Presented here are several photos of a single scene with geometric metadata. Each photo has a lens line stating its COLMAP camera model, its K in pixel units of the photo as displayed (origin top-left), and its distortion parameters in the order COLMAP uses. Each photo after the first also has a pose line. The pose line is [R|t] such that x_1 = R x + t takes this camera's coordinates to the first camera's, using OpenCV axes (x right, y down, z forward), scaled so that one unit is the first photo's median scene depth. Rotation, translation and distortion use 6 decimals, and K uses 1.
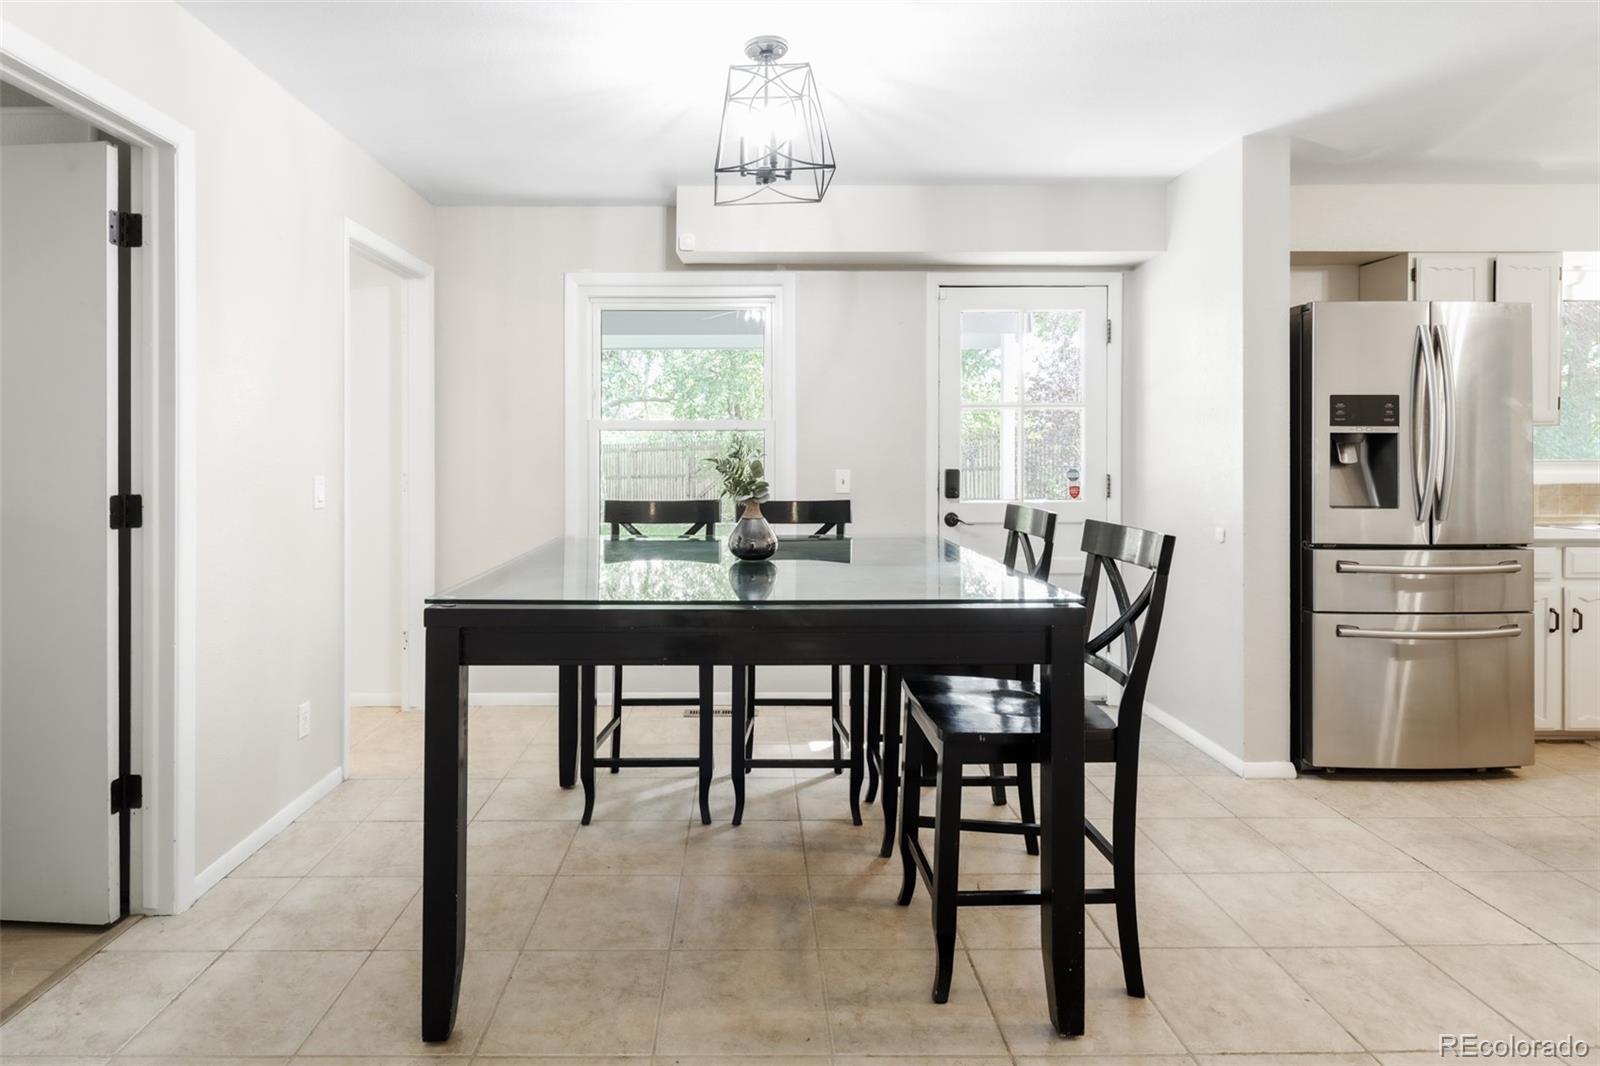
lens RADIAL K [[829.5, 0, 755.4], [0, 829.5, 457.7], [0, 0, 1]] dist [-0.004516, -0.001276]
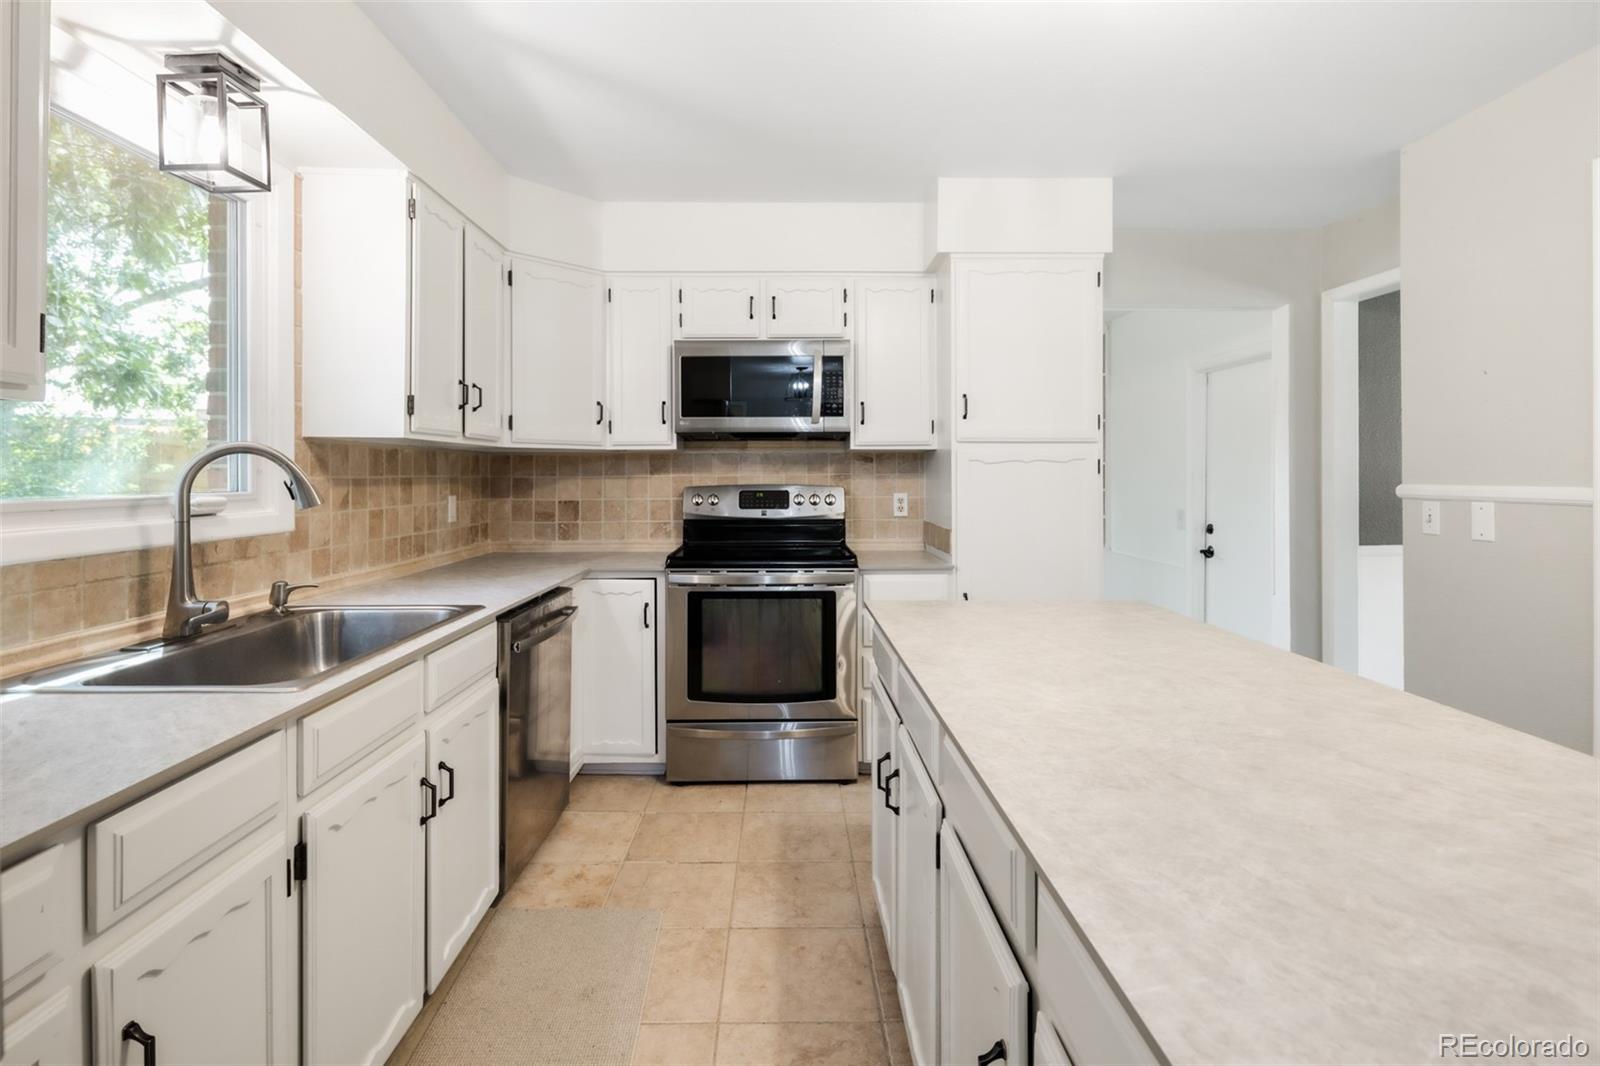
lens RADIAL K [[779.9, 0, 789.2], [0, 779.9, 475.6], [0, 0, 1]] dist [0.004929, -0.004561]
pose [[-0.016000, -0.000566, 0.999872, 0.784441], [0.007588, 0.999971, 0.000688, -0.007896], [-0.999843, 0.007598, -0.015996, 0.843093]]
